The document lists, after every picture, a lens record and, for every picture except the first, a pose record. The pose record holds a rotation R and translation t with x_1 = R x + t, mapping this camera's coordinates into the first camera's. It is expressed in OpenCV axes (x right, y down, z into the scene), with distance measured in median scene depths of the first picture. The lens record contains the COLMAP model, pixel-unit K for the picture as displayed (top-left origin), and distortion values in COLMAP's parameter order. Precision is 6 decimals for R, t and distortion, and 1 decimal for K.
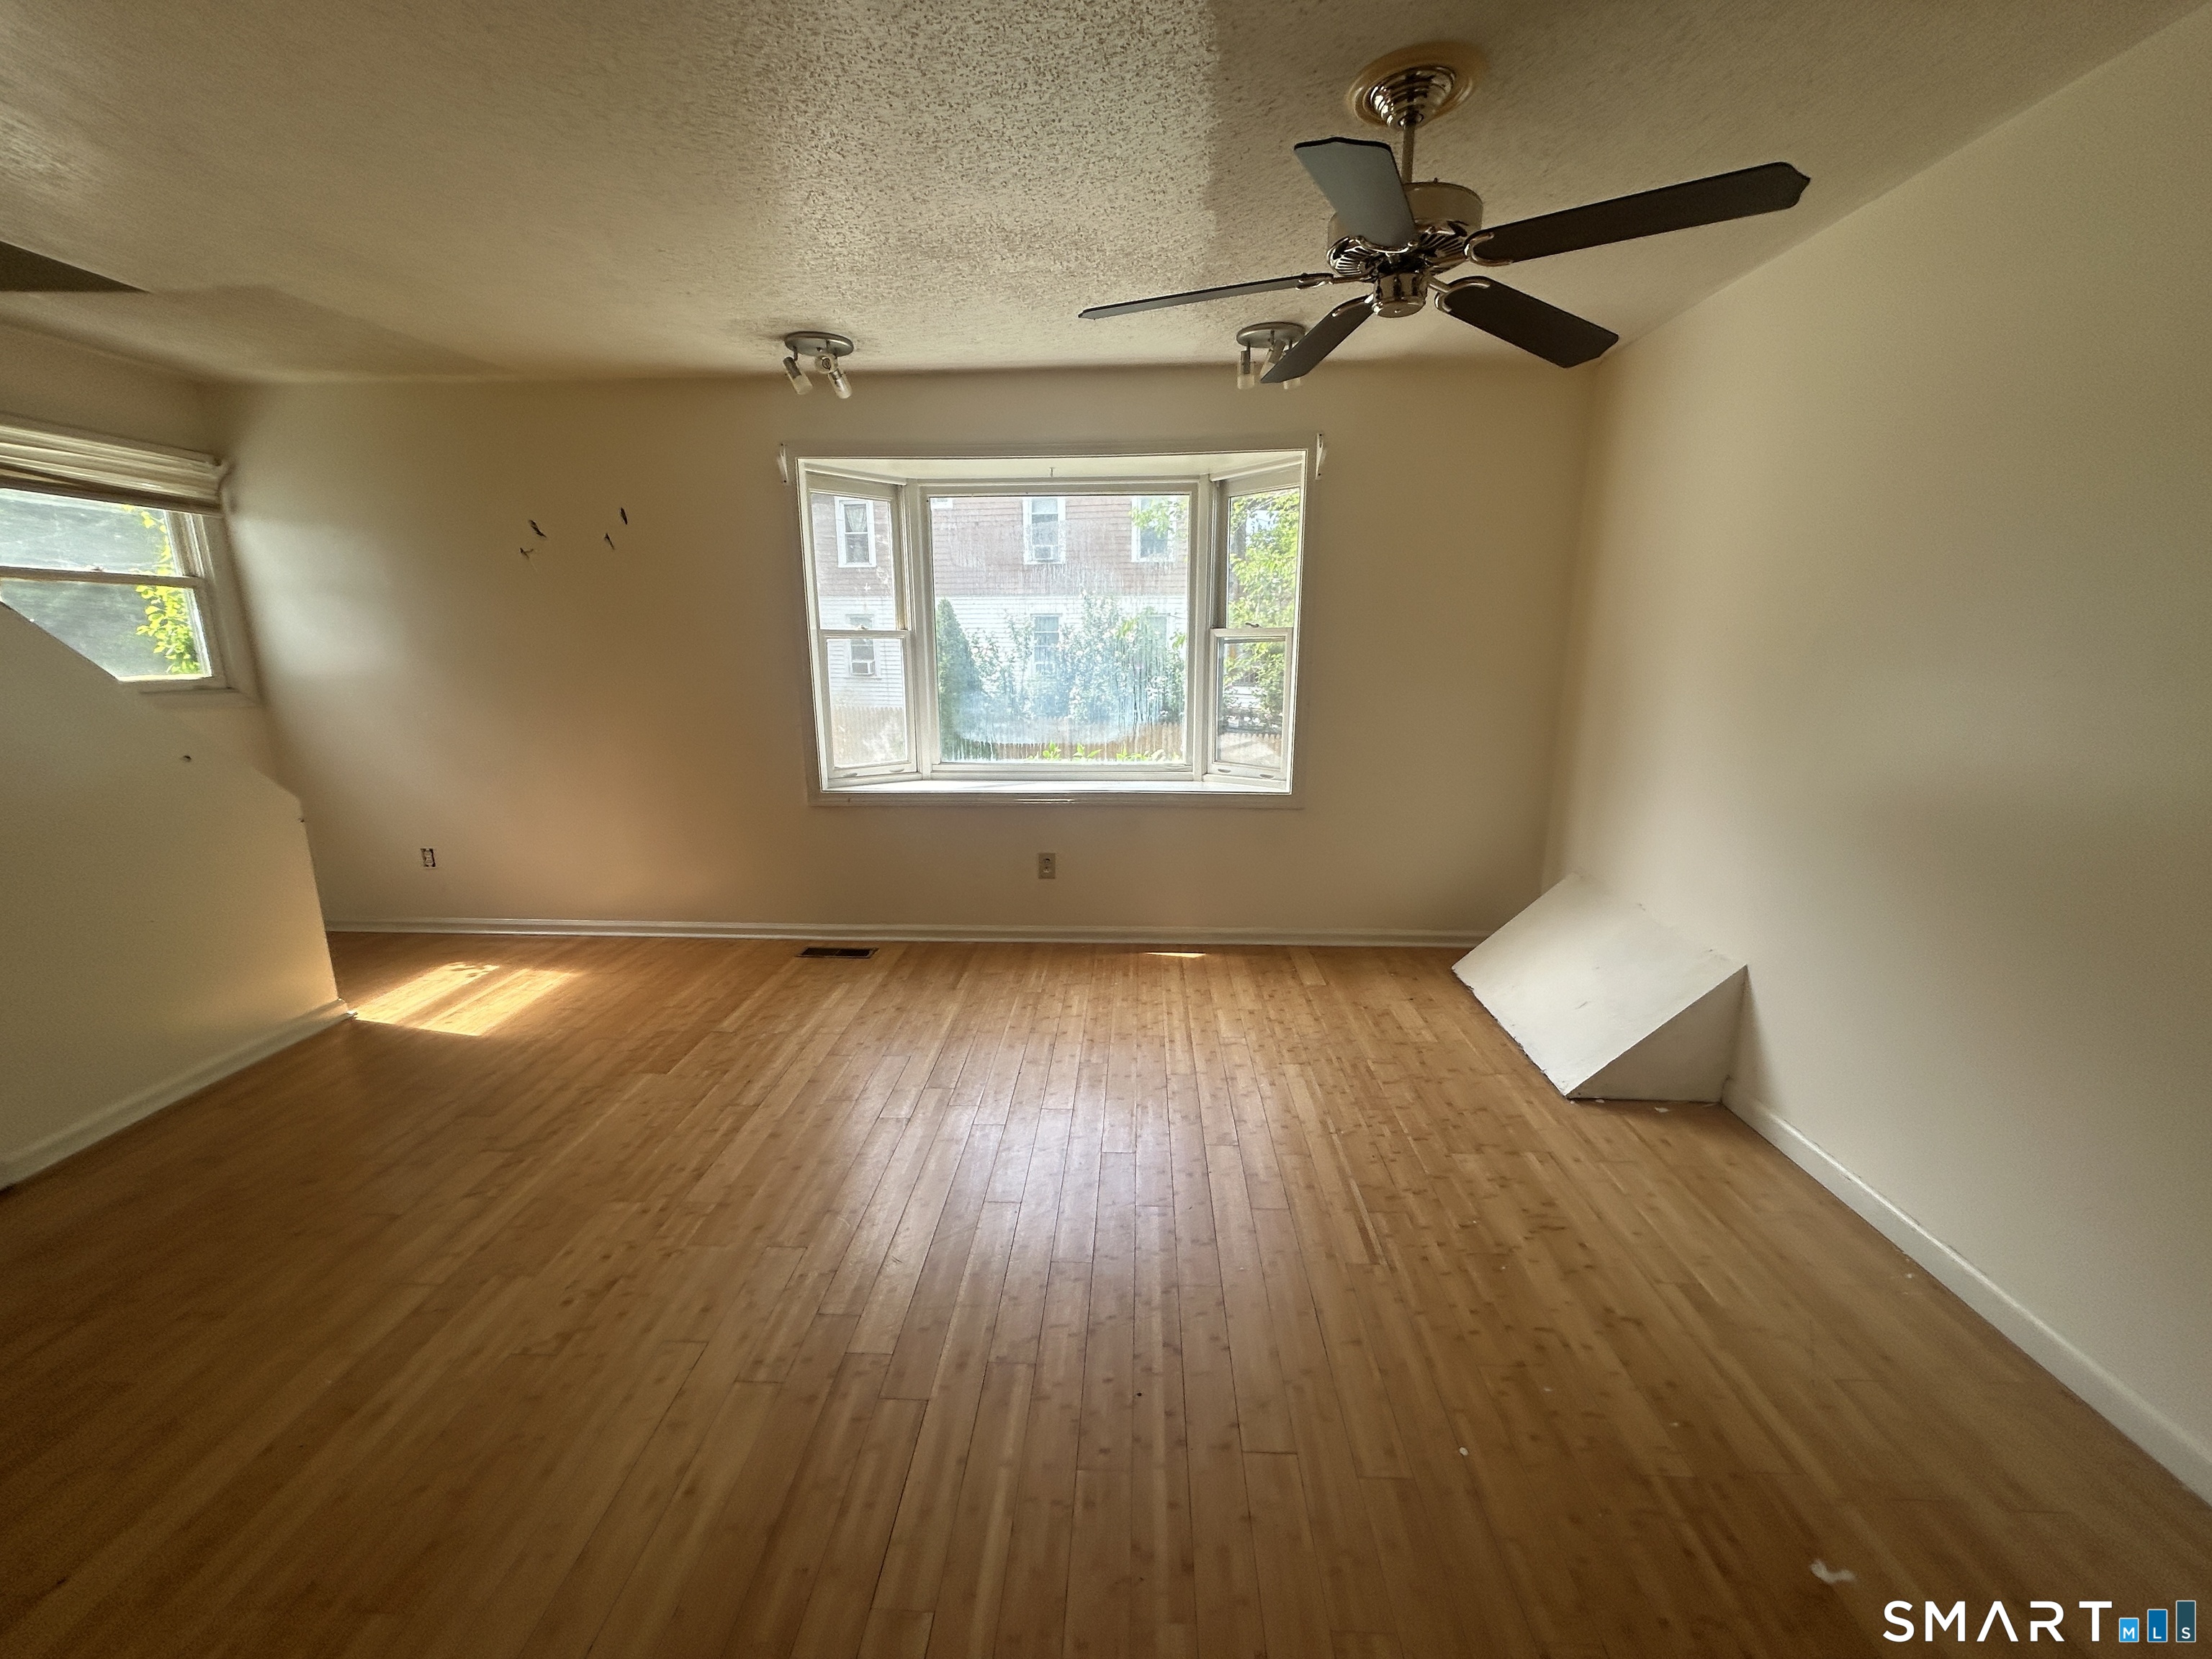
lens RADIAL K [[891.1, 0, 1099.4], [0, 891.1, 825.0], [0, 0, 1]] dist [0.000470, 0.000742]
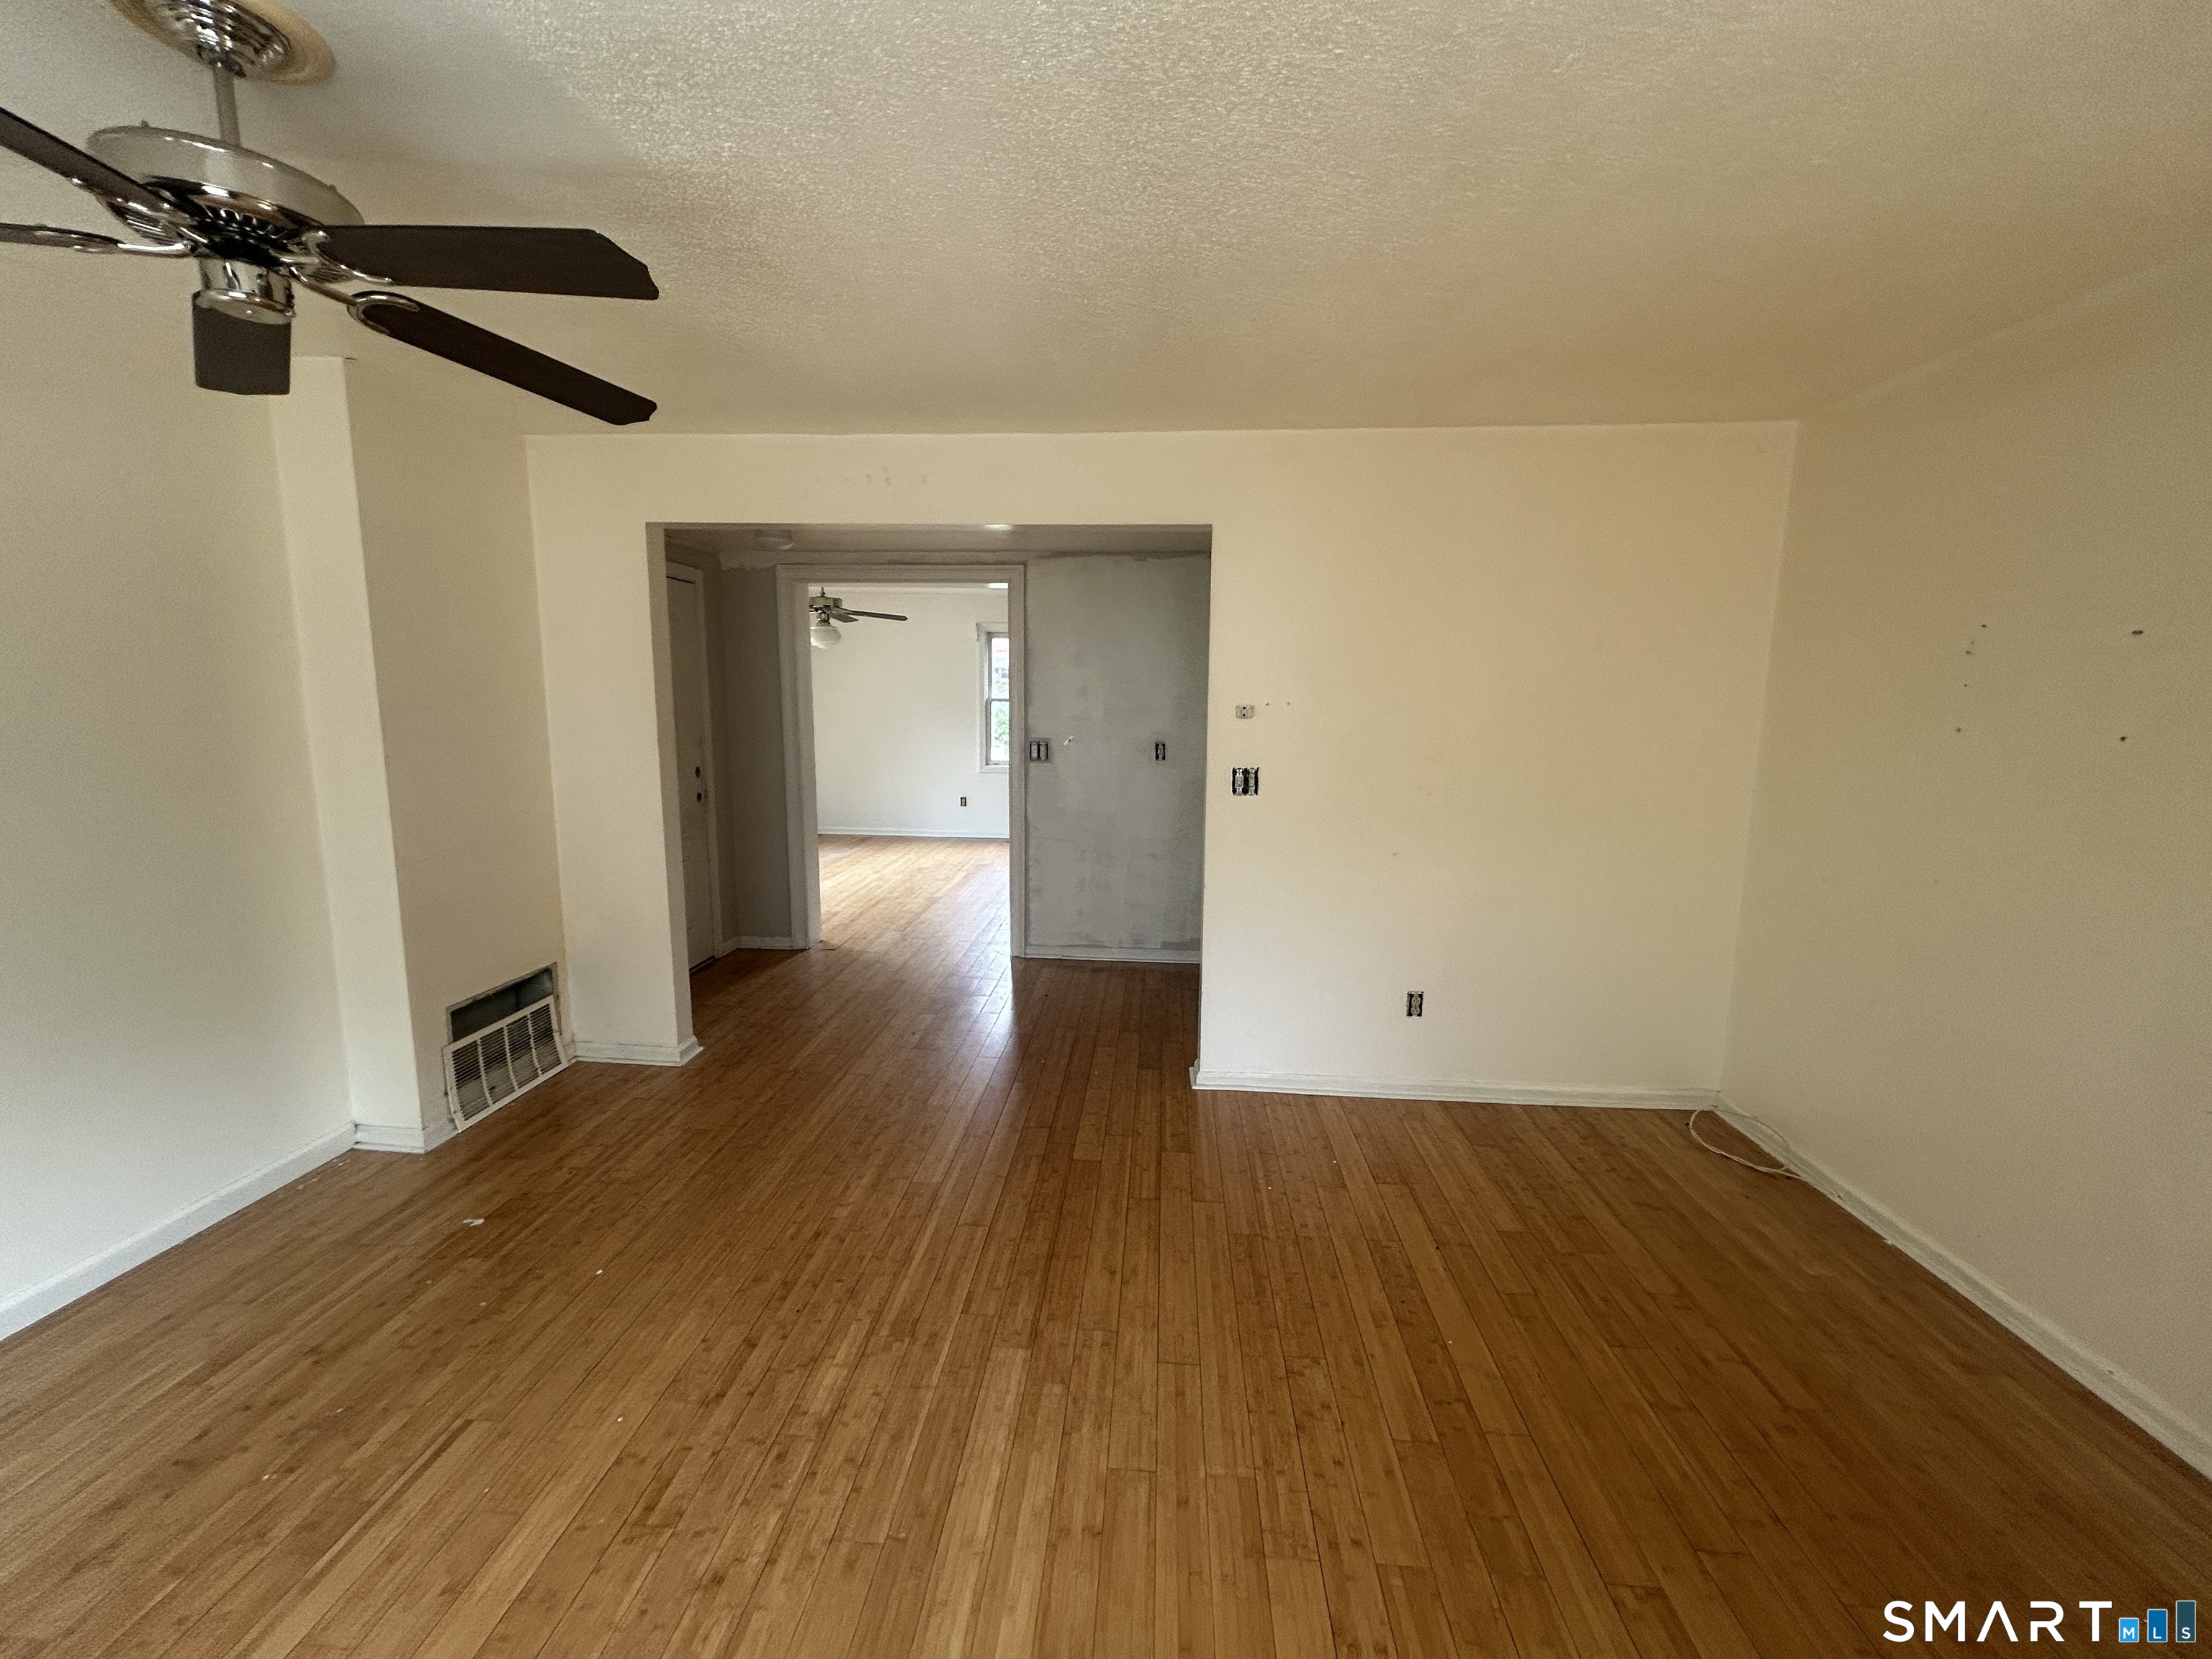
lens RADIAL K [[891.1, 0, 1099.4], [0, 891.1, 825.0], [0, 0, 1]] dist [0.000470, 0.000742]
pose [[-0.999571, -0.012747, 0.026376, -0.208976], [-0.002577, 0.935136, 0.354279, -0.238899], [-0.029181, 0.354059, -0.934768, 0.975683]]
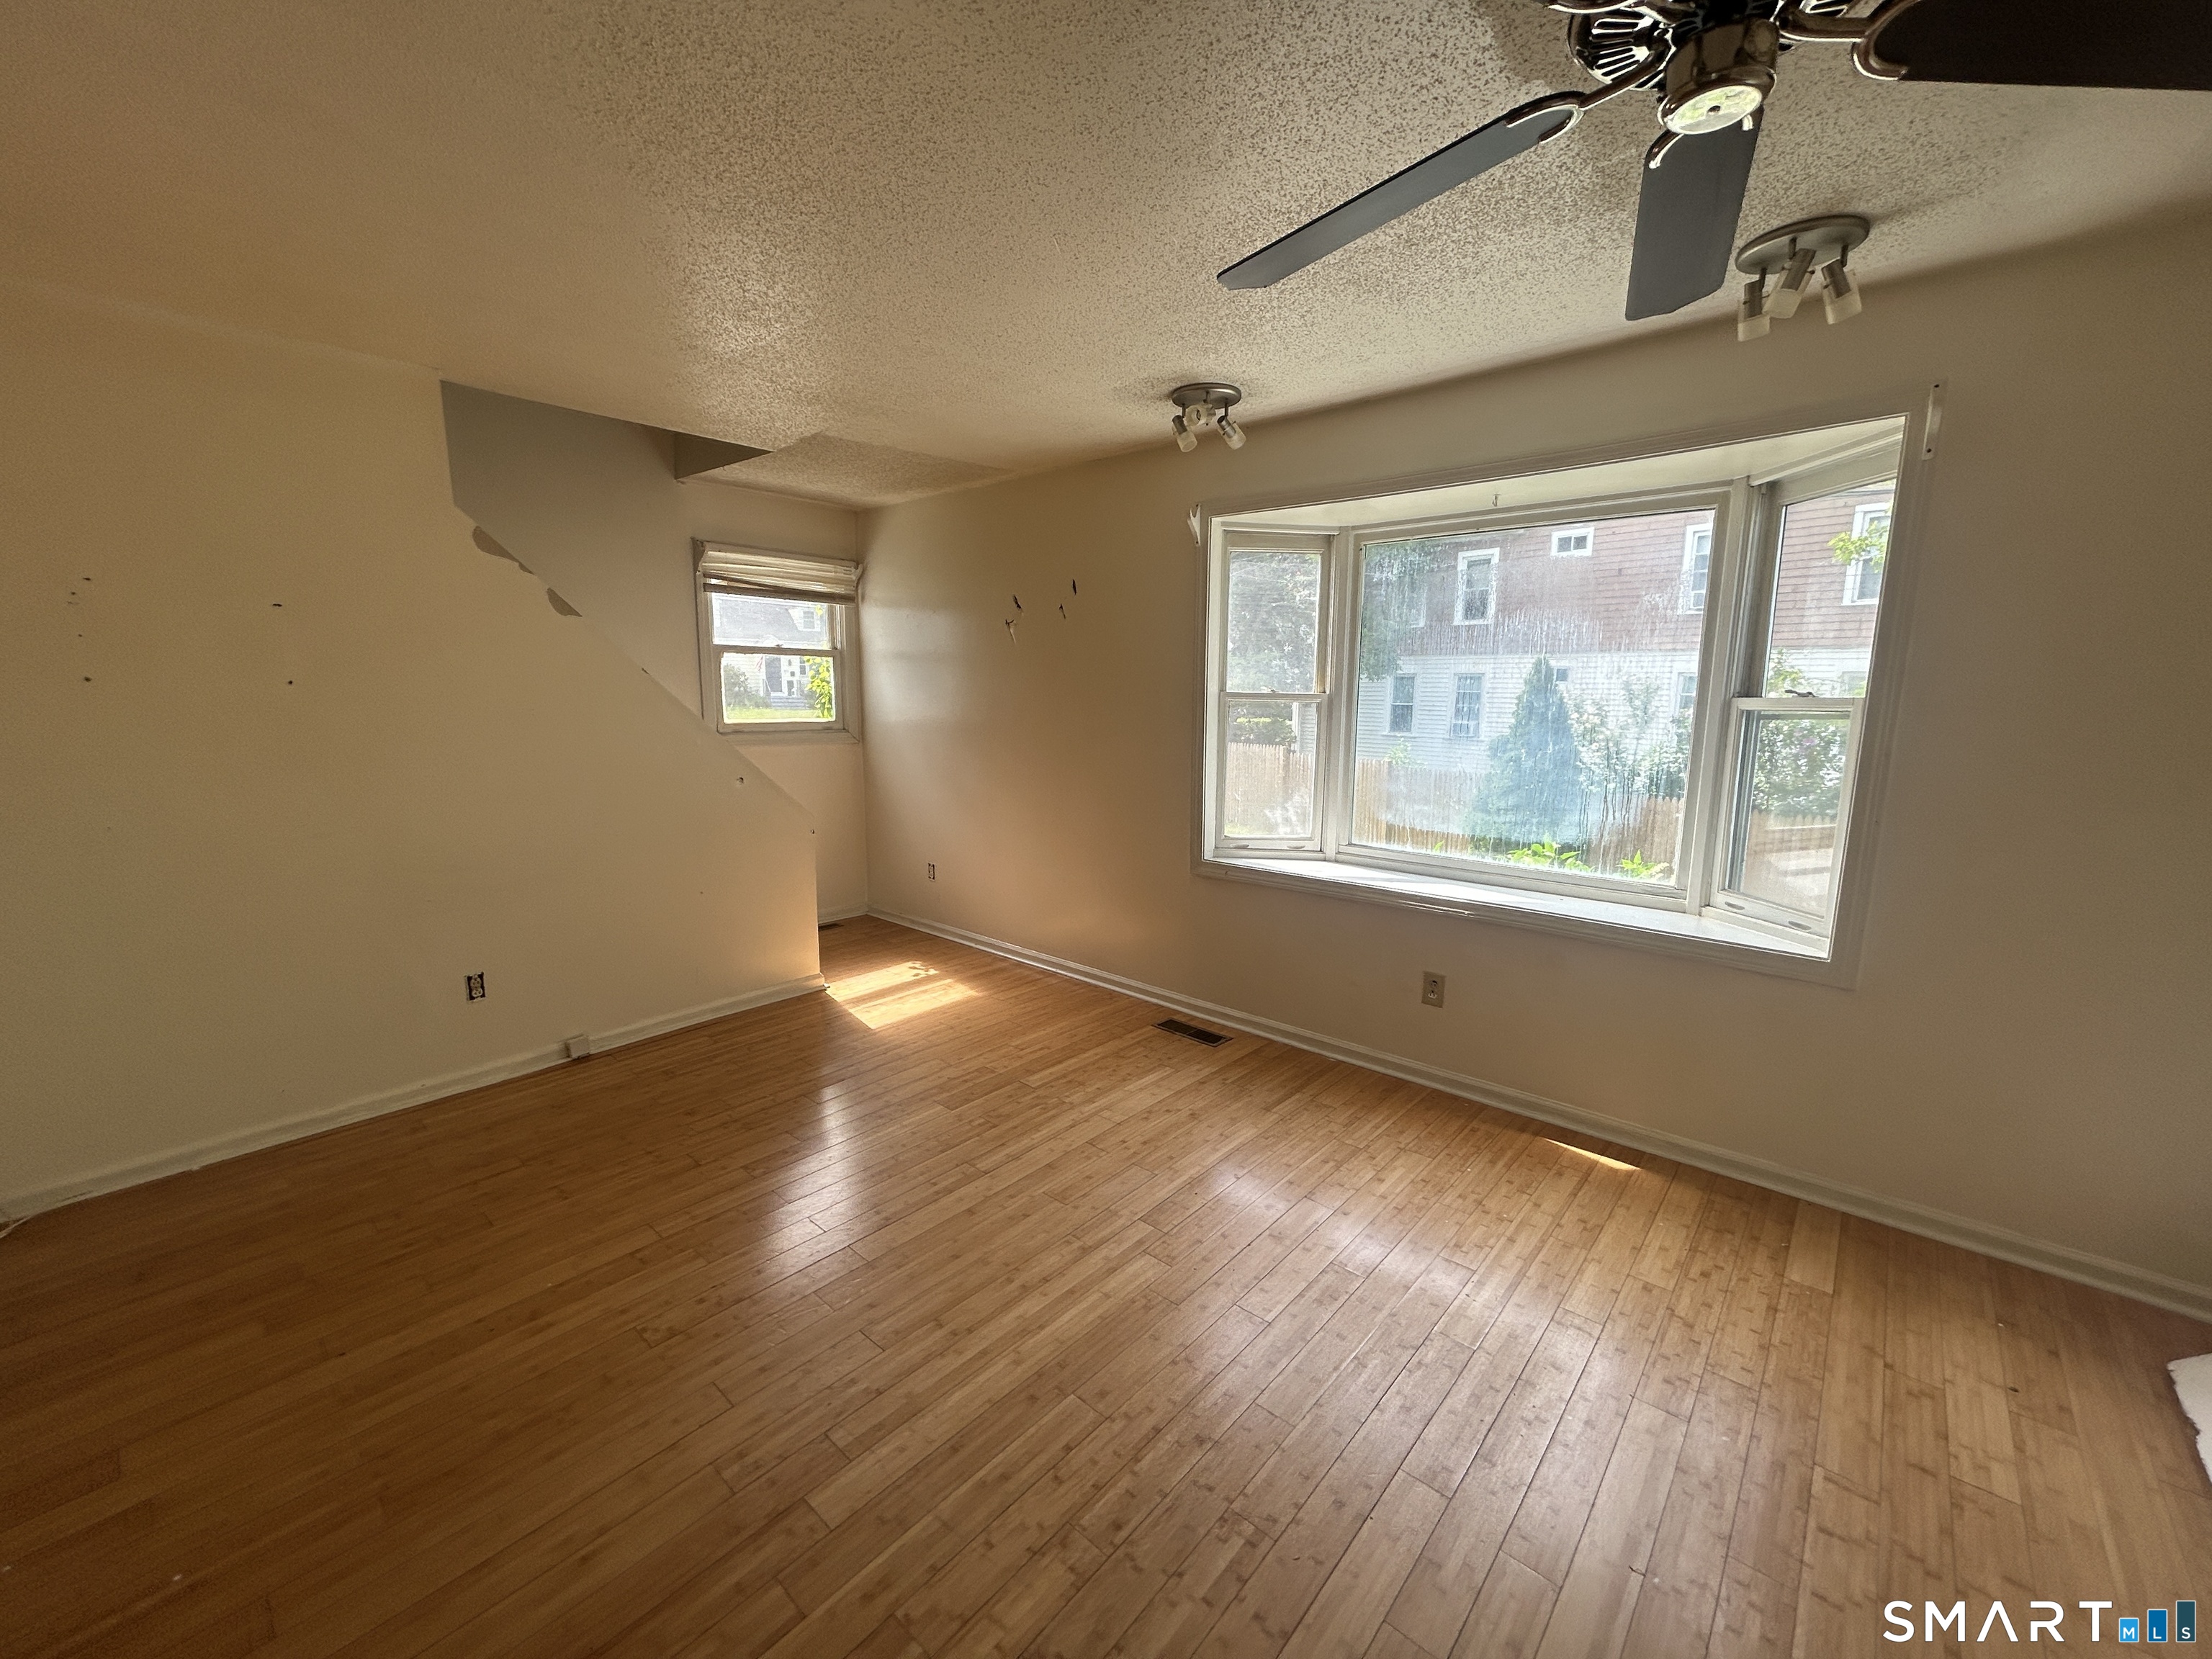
lens RADIAL K [[889.1, 0, 1101.5], [0, 889.1, 825.2], [0, 0, 1]] dist [-0.001122, 0.000015]
pose [[0.777933, 0.105589, -0.619412, 0.226638], [-0.144609, 0.989404, -0.012958, -0.055702], [0.611481, 0.099653, 0.784959, 0.222502]]
